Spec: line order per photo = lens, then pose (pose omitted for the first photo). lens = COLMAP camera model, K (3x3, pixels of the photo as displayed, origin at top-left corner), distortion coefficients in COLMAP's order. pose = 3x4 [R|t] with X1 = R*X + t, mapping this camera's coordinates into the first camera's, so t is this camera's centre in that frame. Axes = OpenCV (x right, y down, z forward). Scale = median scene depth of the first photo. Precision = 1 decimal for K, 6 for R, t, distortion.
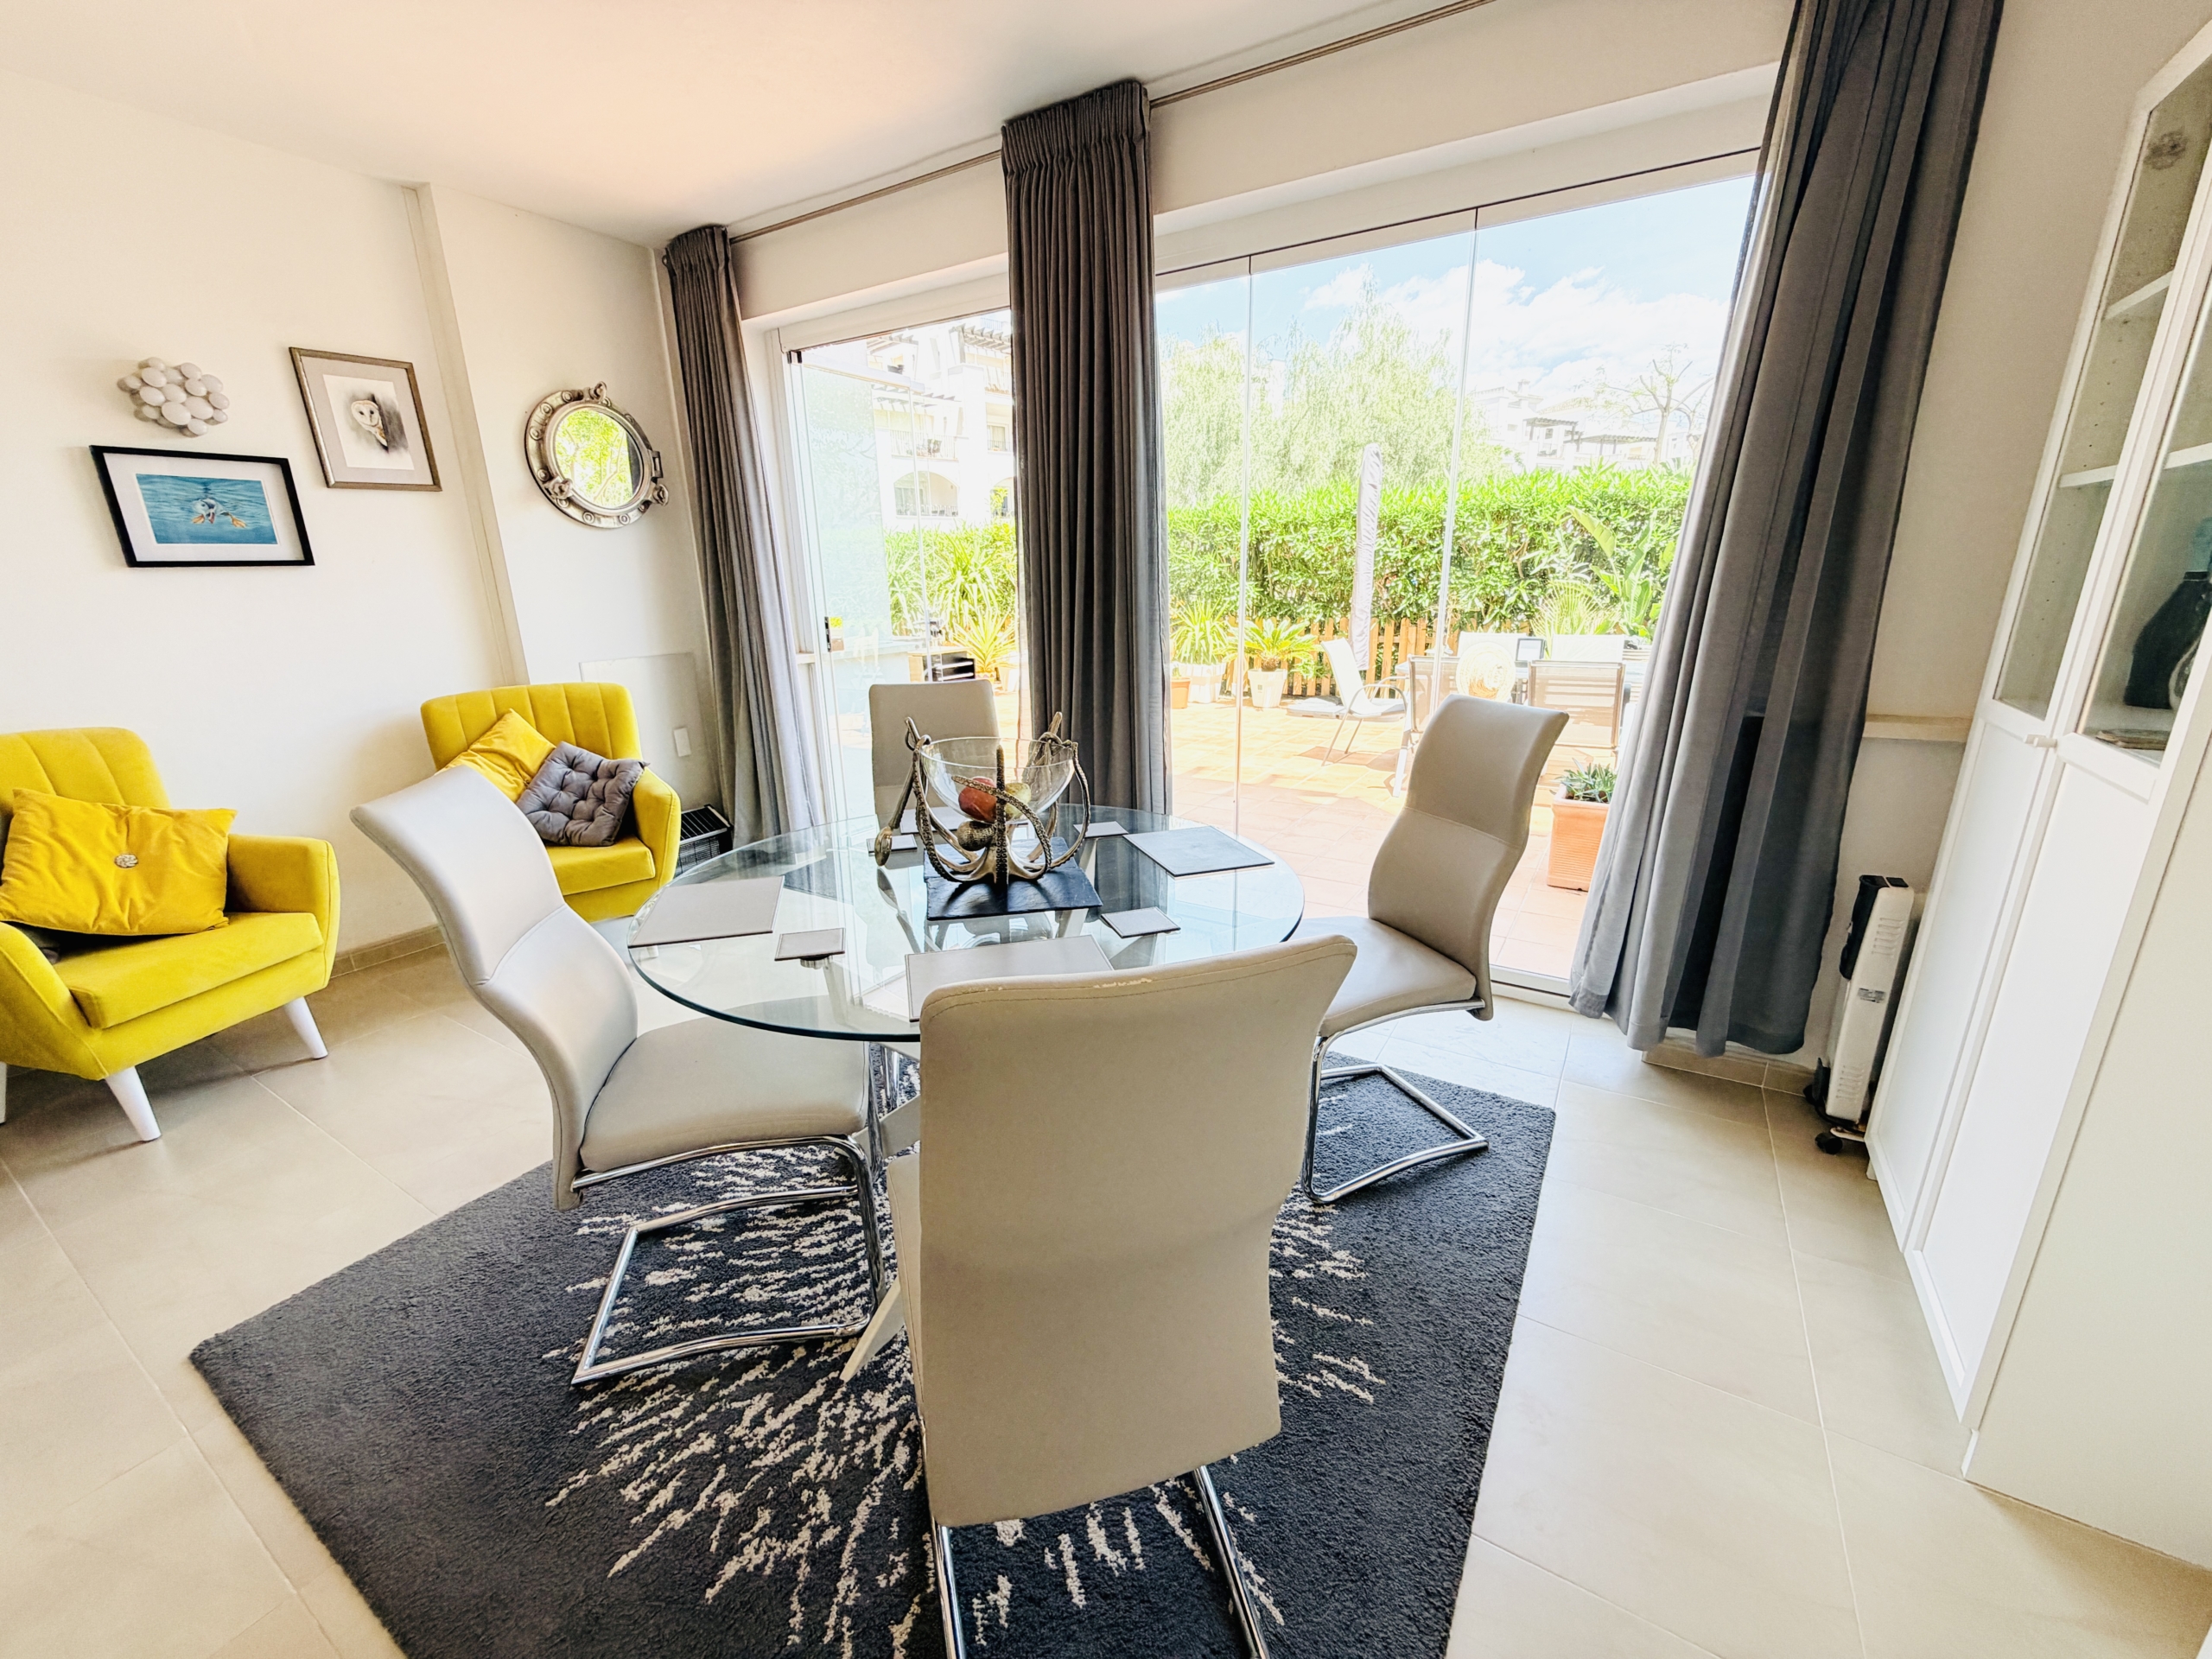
lens RADIAL K [[883.2, 0, 1104.4], [0, 883.2, 829.8], [0, 0, 1]] dist [-0.001246, 0.000645]
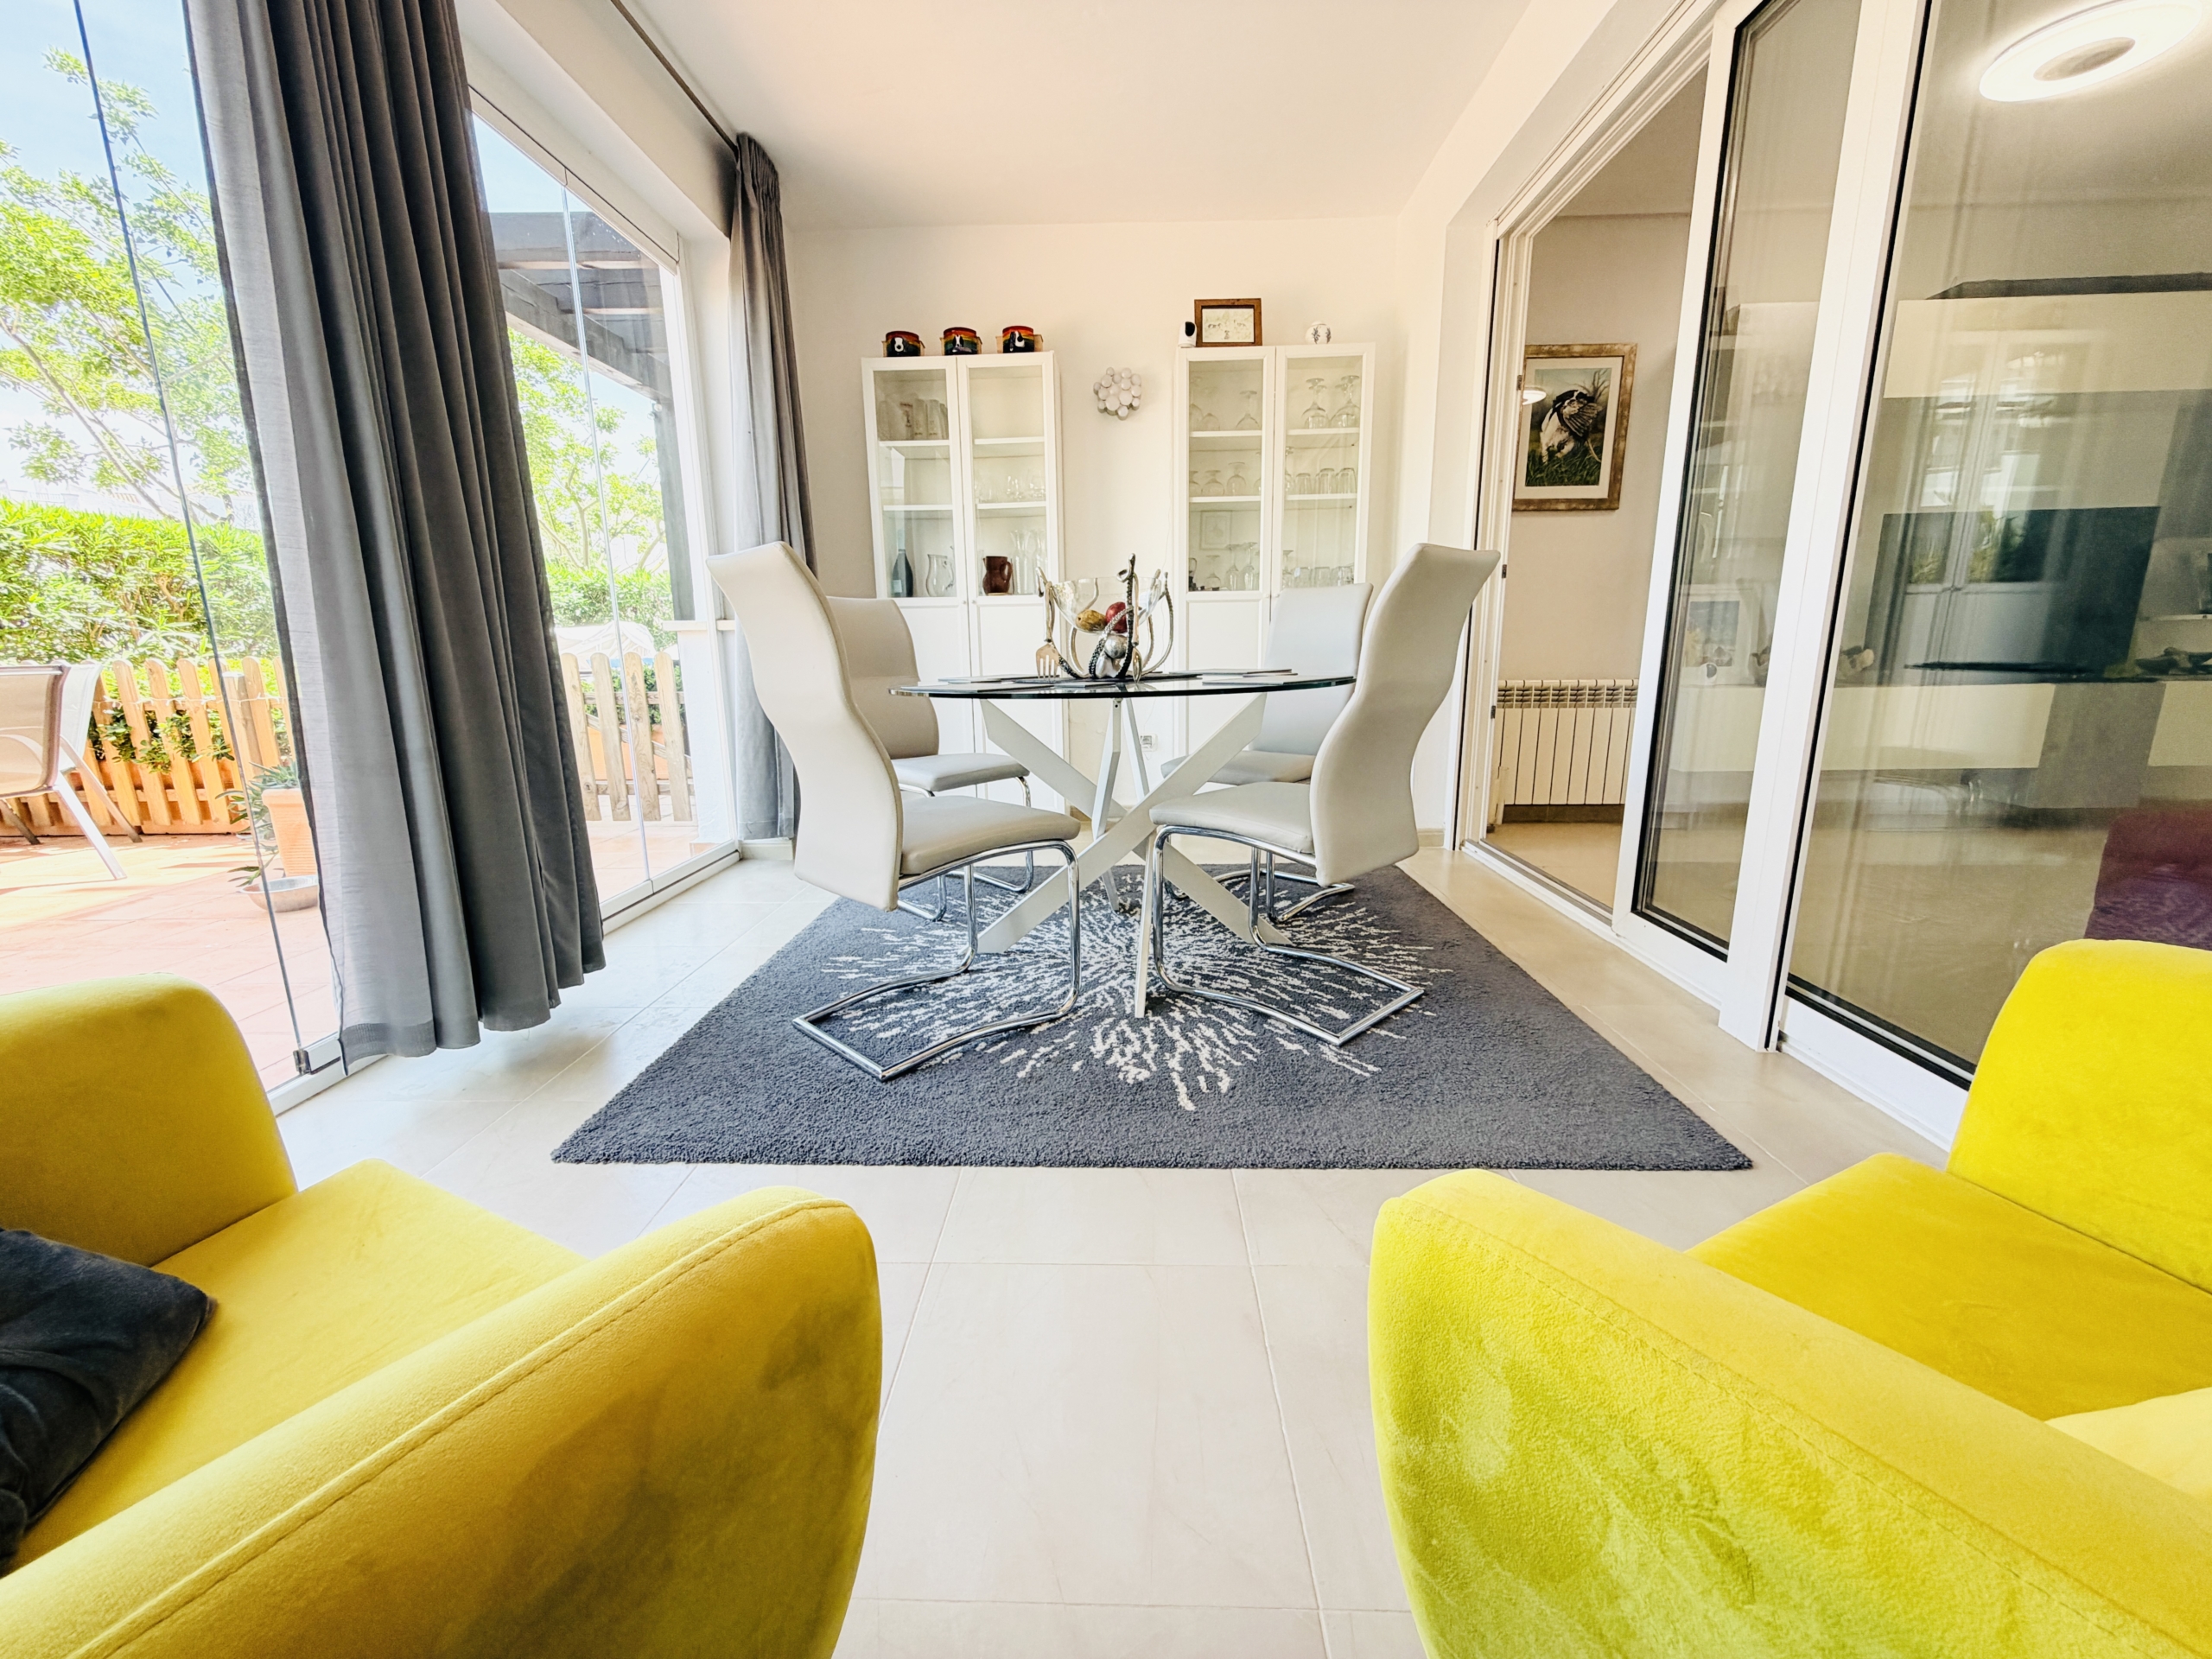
lens RADIAL K [[883.2, 0, 1102.0], [0, 883.2, 831.7], [0, 0, 1]] dist [-0.001246, 0.000645]
pose [[-0.497824, -0.153751, 0.853541, -0.810625], [0.265909, 0.909702, 0.318958, -0.106268], [-0.825508, 0.385749, -0.411988, 1.021424]]
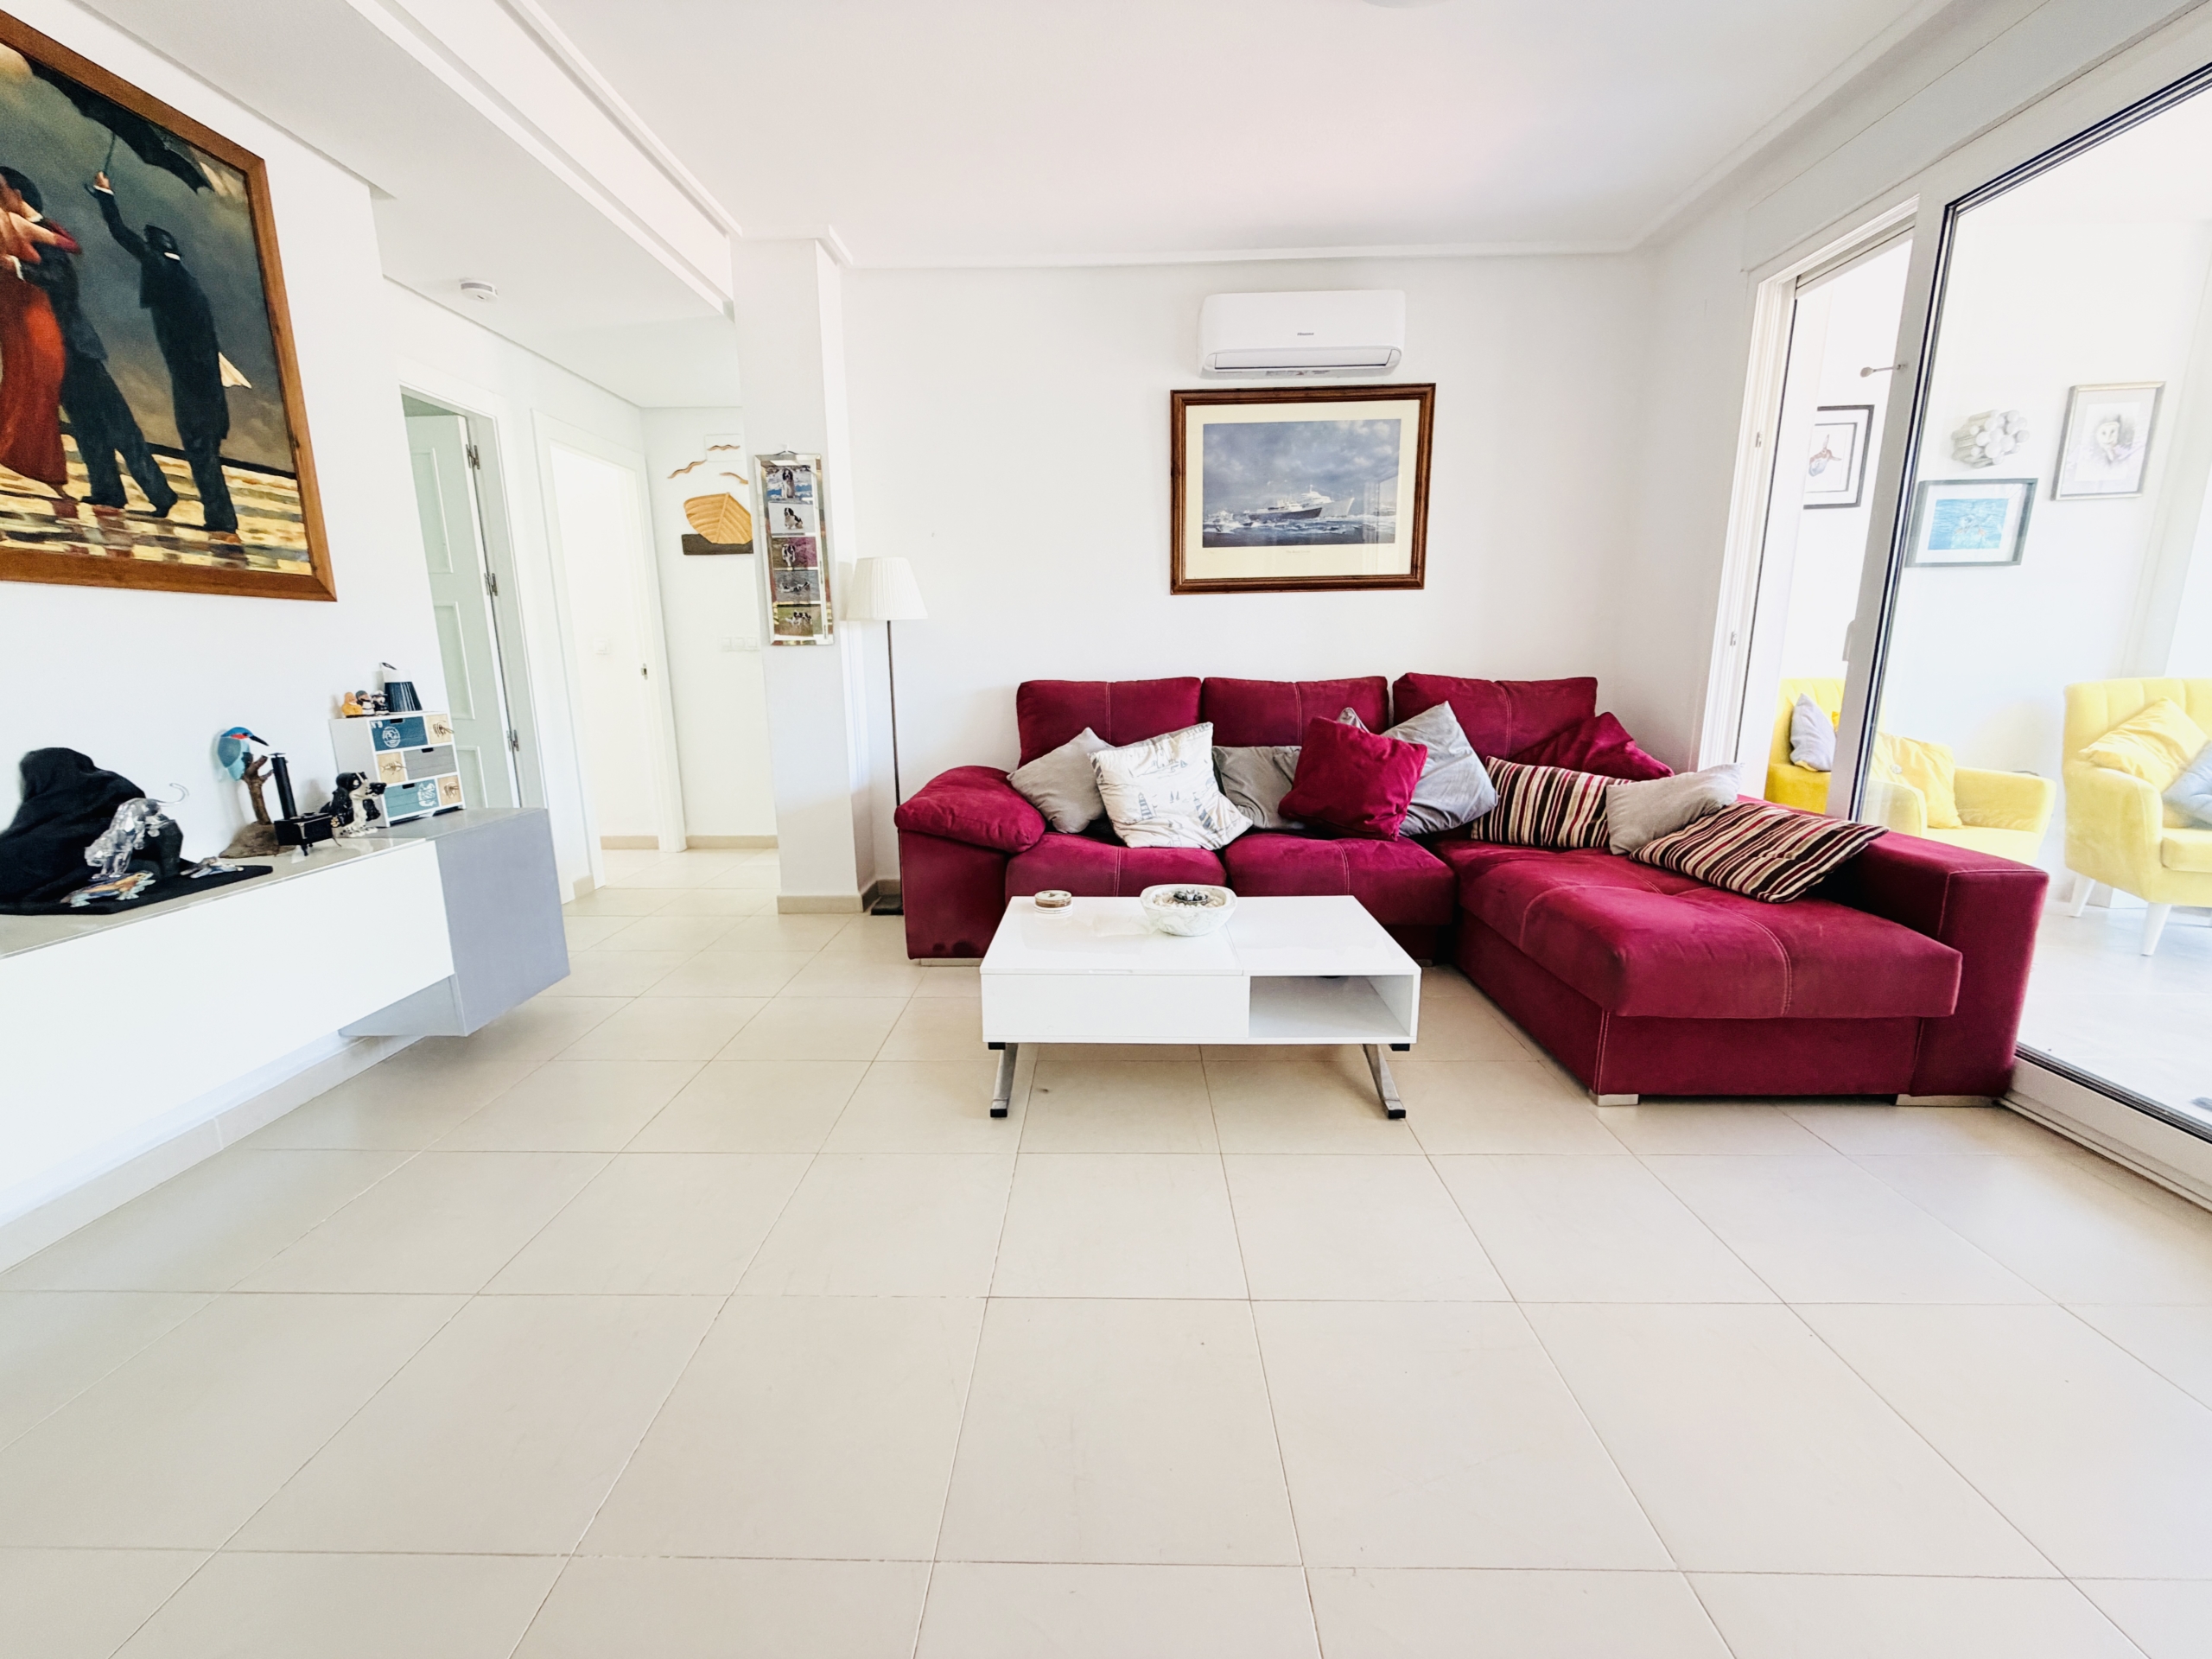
lens RADIAL K [[883.2, 0, 1099.1], [0, 883.2, 829.0], [0, 0, 1]] dist [-0.001246, 0.000645]
pose [[0.503600, 0.184006, -0.844115, -0.462637], [-0.242847, 0.967811, 0.066087, 0.287138], [0.829104, 0.171709, 0.532074, -0.650454]]
